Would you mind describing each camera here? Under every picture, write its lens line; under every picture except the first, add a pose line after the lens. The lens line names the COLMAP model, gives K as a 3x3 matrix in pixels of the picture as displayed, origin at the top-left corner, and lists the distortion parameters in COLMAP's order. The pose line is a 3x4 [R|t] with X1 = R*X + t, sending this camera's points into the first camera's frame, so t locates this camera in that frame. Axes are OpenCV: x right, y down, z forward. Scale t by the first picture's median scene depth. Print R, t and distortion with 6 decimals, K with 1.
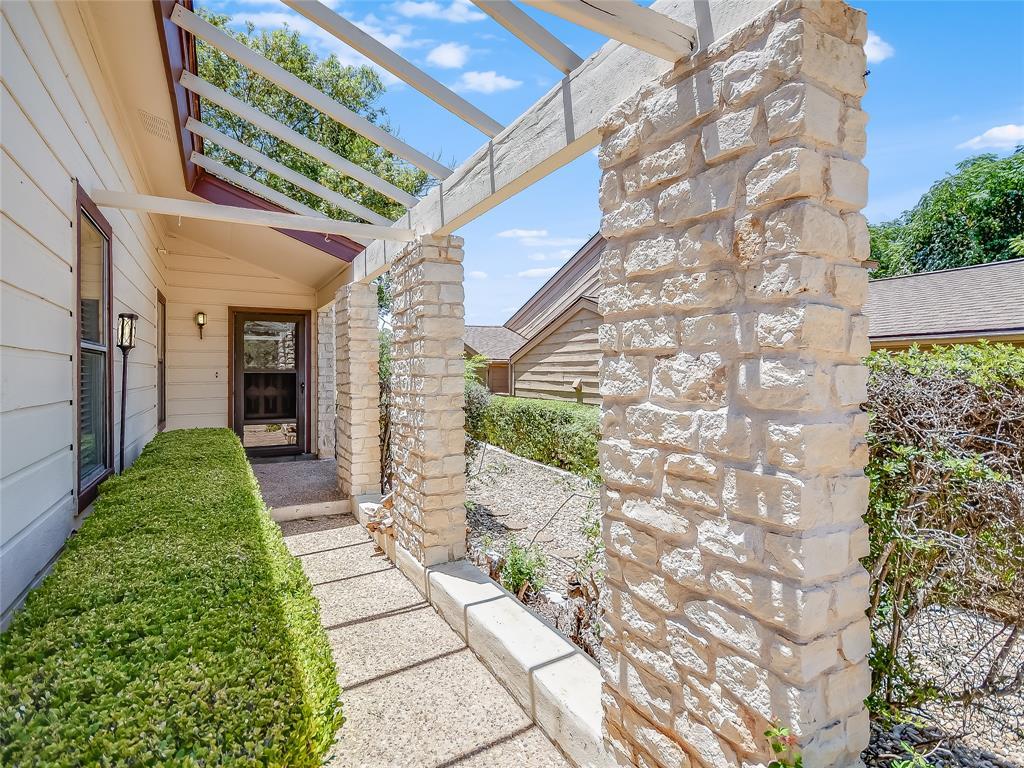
lens RADIAL K [[510.6, 0, 505.4], [0, 510.6, 388.7], [0, 0, 1]] dist [0.008597, -0.013847]
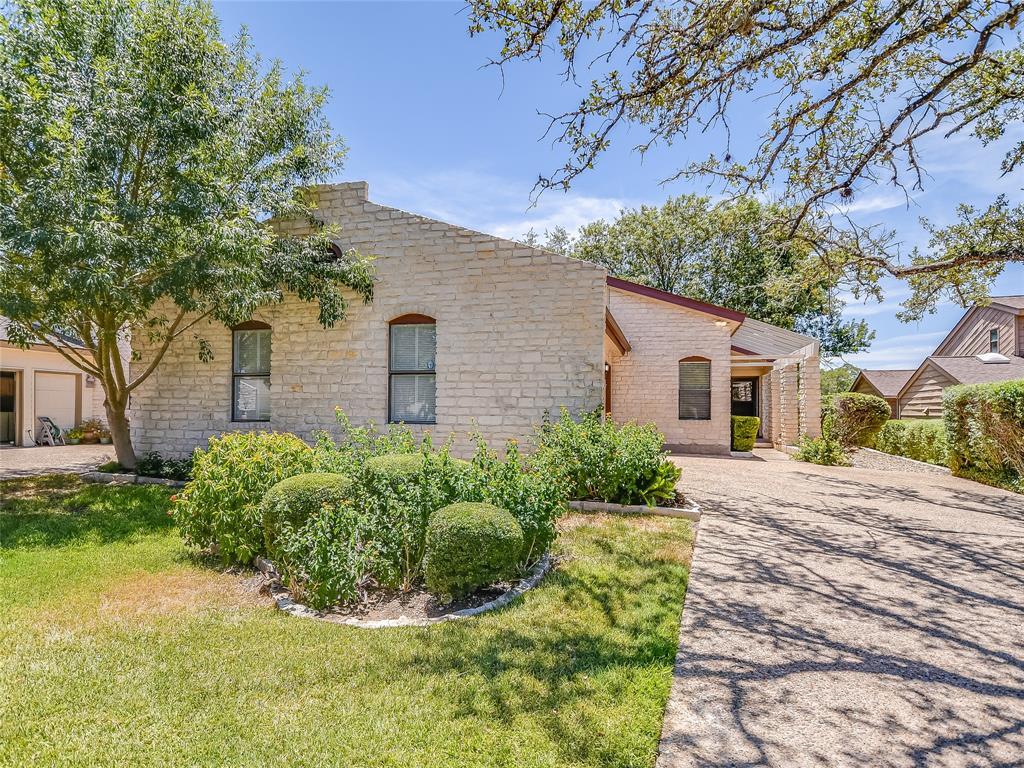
lens RADIAL K [[607.2, 0, 483.5], [0, 607.2, 383.7], [0, 0, 1]] dist [0.004582, 0.000298]
pose [[0.710086, -0.025046, -0.703670, 0.582838], [-0.035026, 0.996873, -0.070828, 0.106754], [0.703244, 0.074941, 0.706988, -1.579513]]
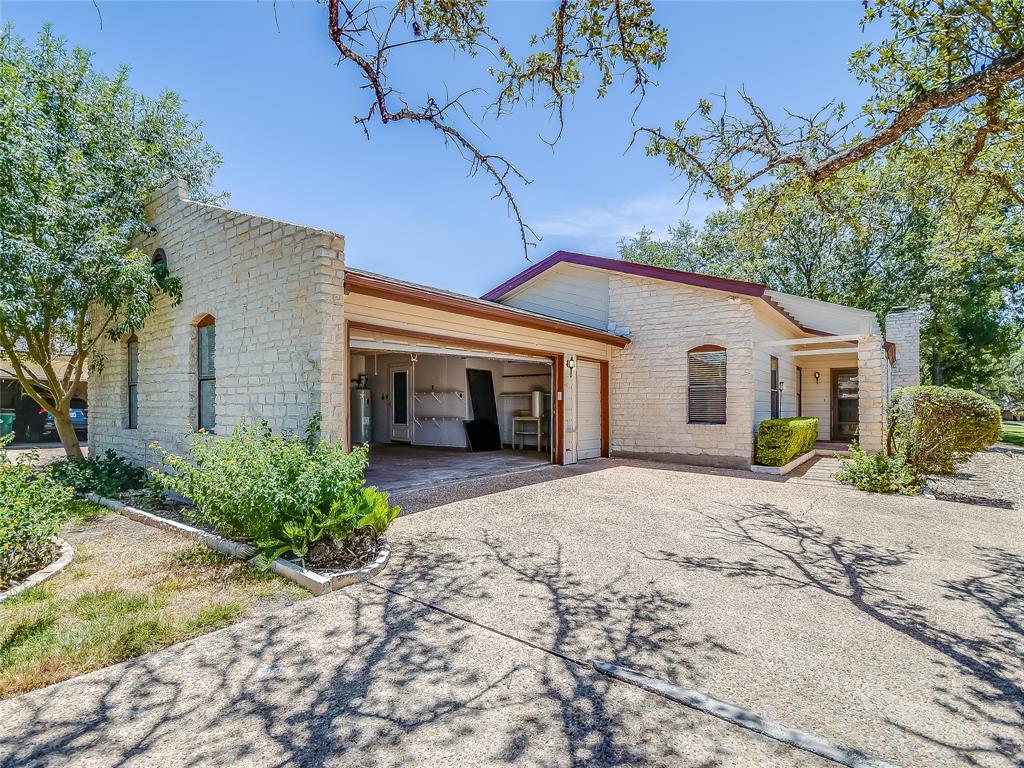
lens RADIAL K [[510.6, 0, 505.4], [0, 510.6, 388.7], [0, 0, 1]] dist [0.008597, -0.013847]
pose [[0.393786, -0.032043, -0.918644, 0.682630], [-0.033513, 0.998227, -0.049184, 0.059913], [0.918591, 0.050154, 0.392014, -0.836659]]
